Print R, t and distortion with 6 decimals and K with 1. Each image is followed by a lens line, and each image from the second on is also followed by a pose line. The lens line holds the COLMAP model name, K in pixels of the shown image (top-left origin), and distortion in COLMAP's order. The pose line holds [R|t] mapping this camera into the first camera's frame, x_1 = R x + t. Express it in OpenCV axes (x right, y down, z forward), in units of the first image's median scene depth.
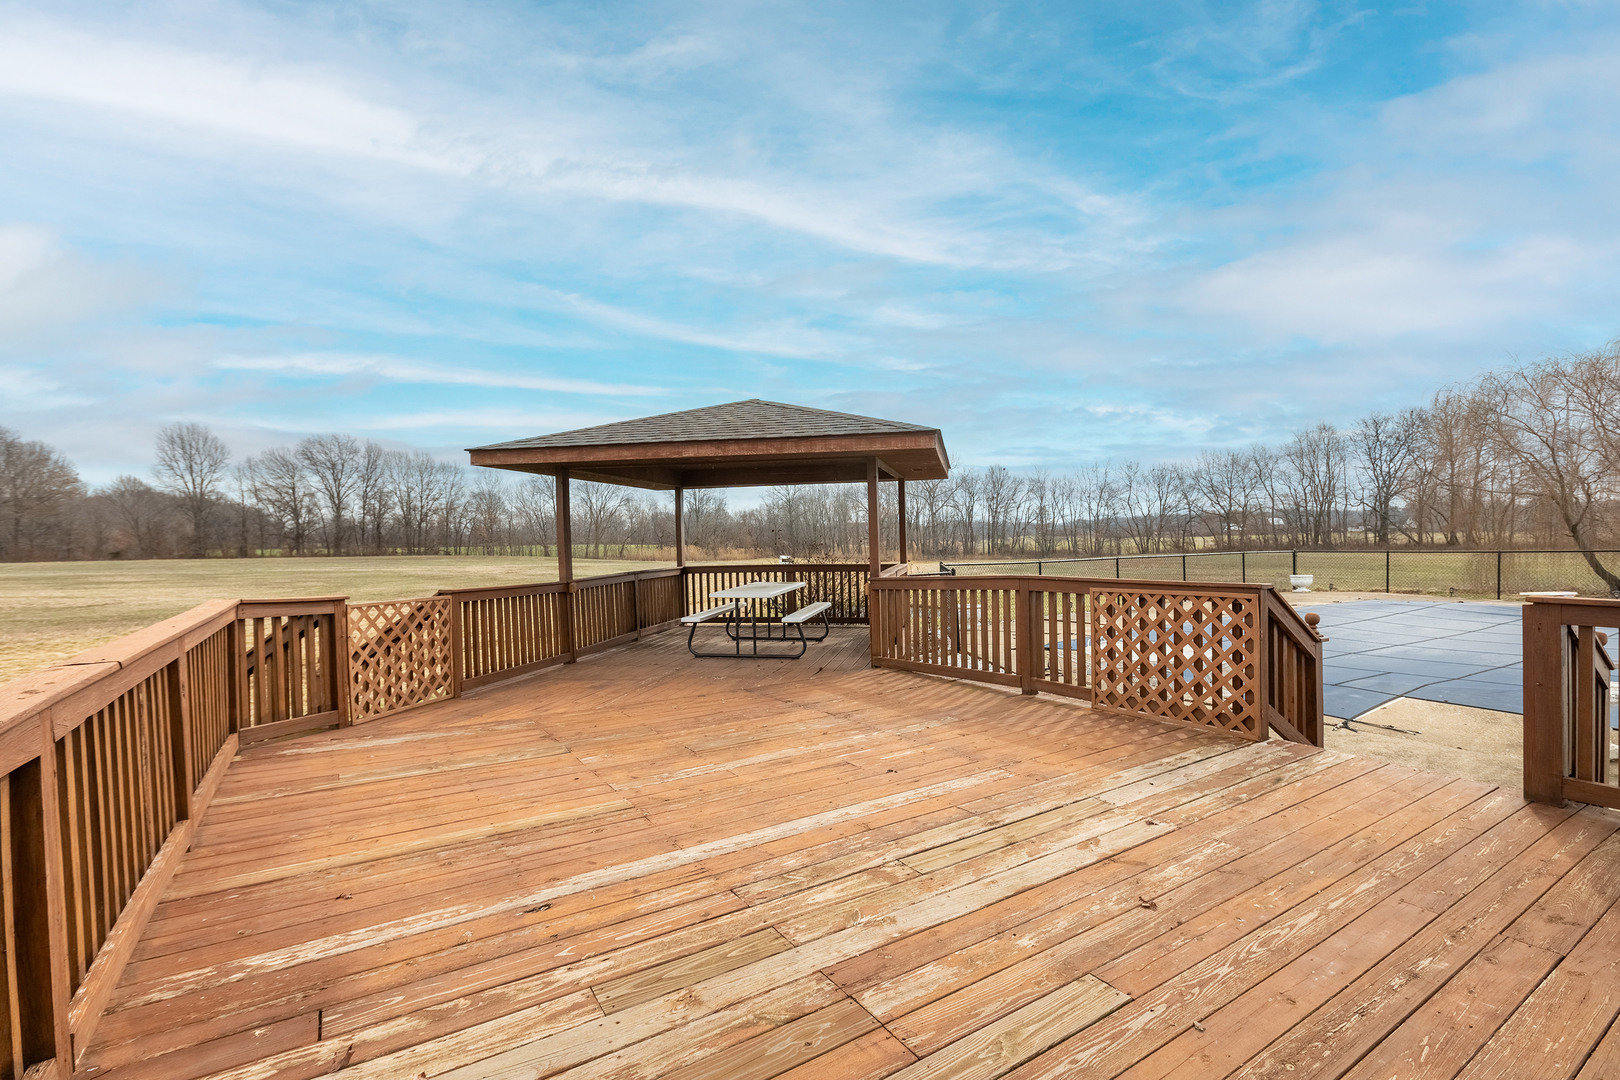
lens RADIAL K [[754.3, 0, 810.0], [0, 754.3, 540.0], [0, 0, 1]] dist [-0.000639, 0.000092]
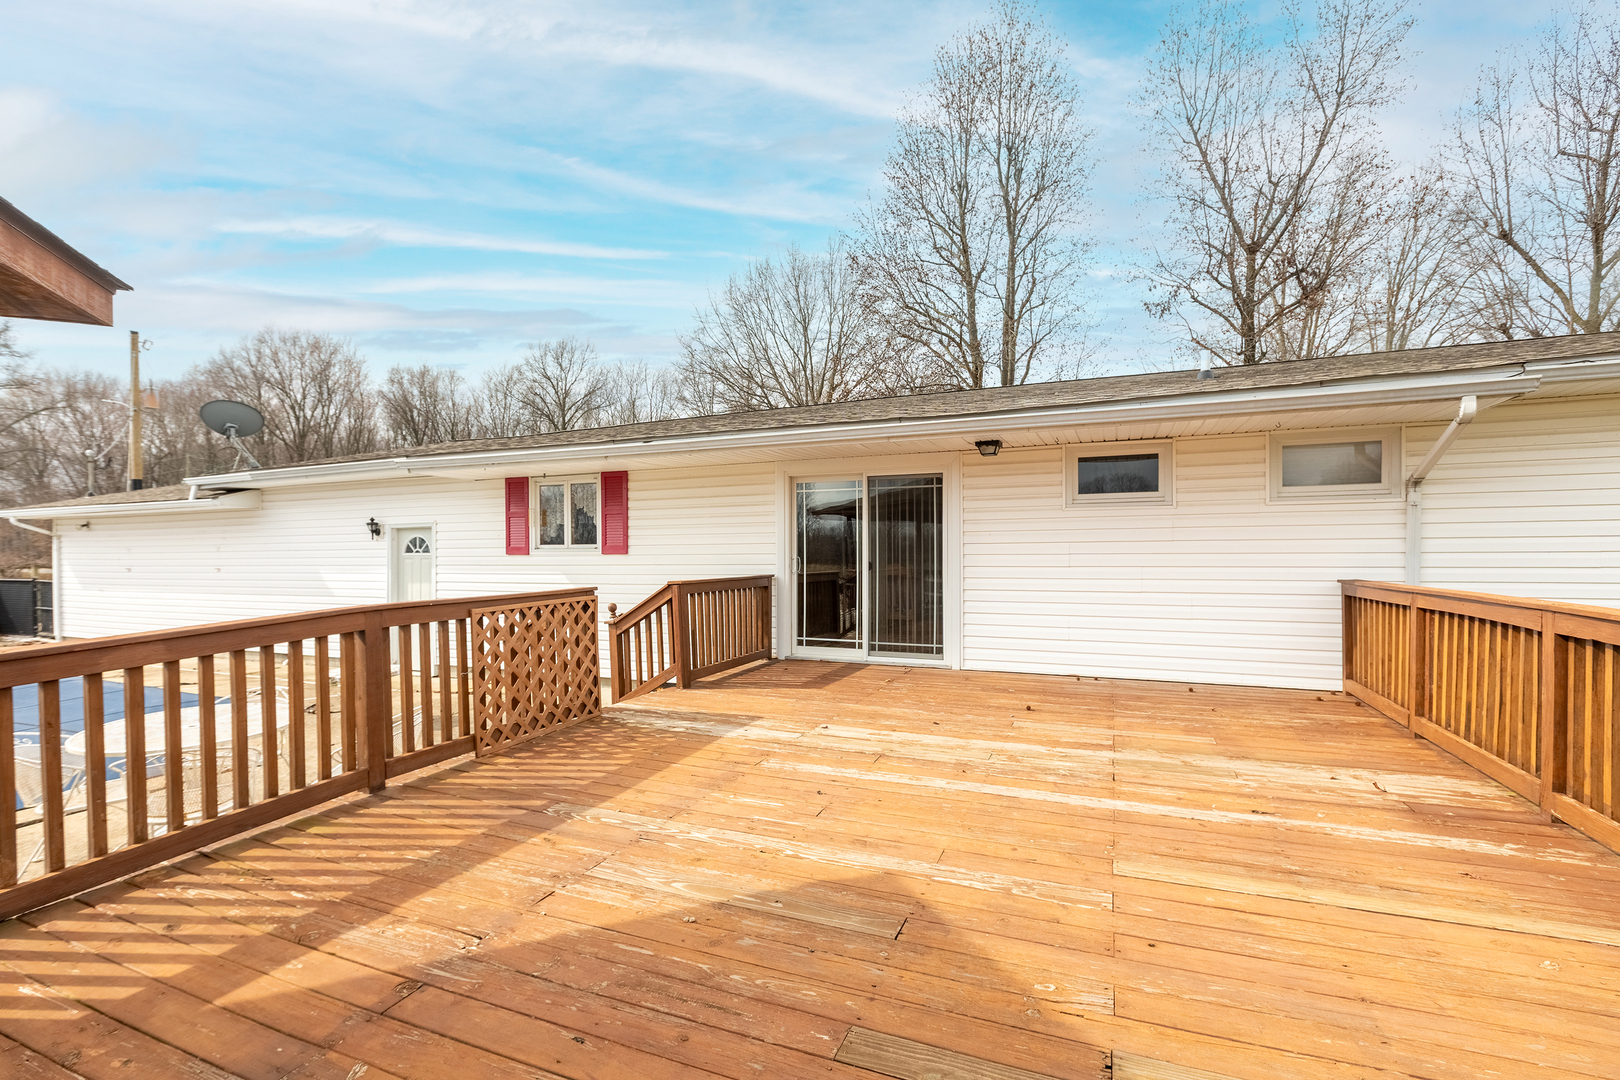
lens RADIAL K [[715.7, 0, 810.0], [0, 715.7, 540.0], [0, 0, 1]] dist [0.001587, 0.000090]
pose [[-0.562277, 0.029745, 0.826414, -0.565816], [0.020118, 0.999549, -0.022289, 0.017072], [-0.826704, 0.004093, -0.562622, 1.382081]]
